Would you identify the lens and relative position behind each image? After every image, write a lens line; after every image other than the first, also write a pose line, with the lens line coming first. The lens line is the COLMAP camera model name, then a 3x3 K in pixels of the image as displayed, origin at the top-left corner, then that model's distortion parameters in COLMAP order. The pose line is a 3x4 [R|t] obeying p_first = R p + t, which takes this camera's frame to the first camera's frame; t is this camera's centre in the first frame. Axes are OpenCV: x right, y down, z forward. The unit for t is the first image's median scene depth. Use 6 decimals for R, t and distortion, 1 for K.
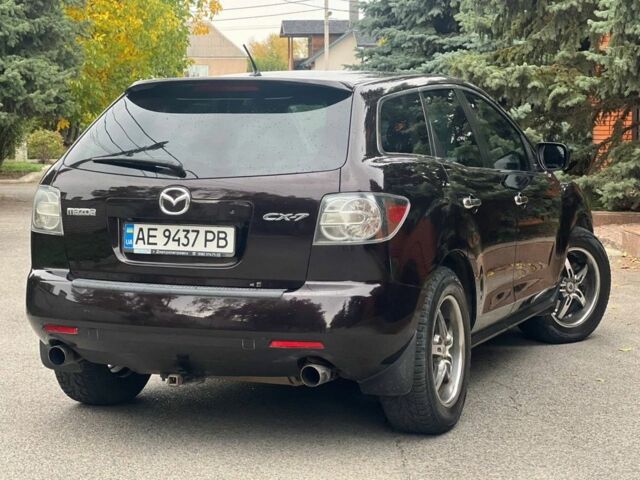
lens RADIAL K [[1477.0, 0, 320.0], [0, 1477.0, 240.0], [0, 0, 1]] dist [-0.067177, 3.932732]
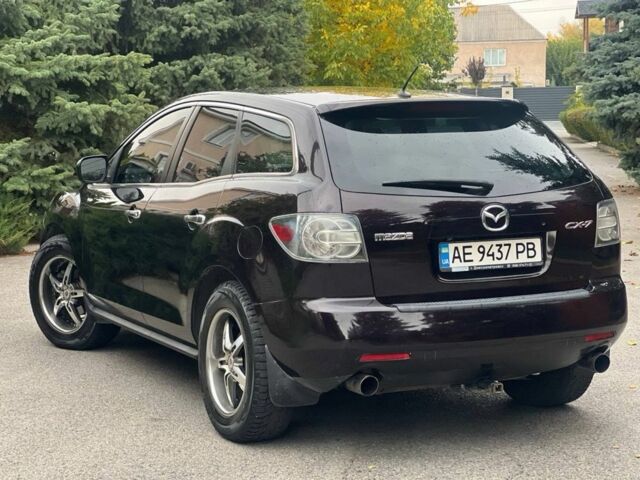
lens RADIAL K [[1477.0, 0, 320.0], [0, 1477.0, 240.0], [0, 0, 1]] dist [-0.067177, 3.932732]
pose [[0.657819, -0.078203, 0.749105, -0.969332], [0.078683, 0.996288, 0.034914, -0.057152], [-0.749055, 0.035975, 0.661531, 0.394499]]
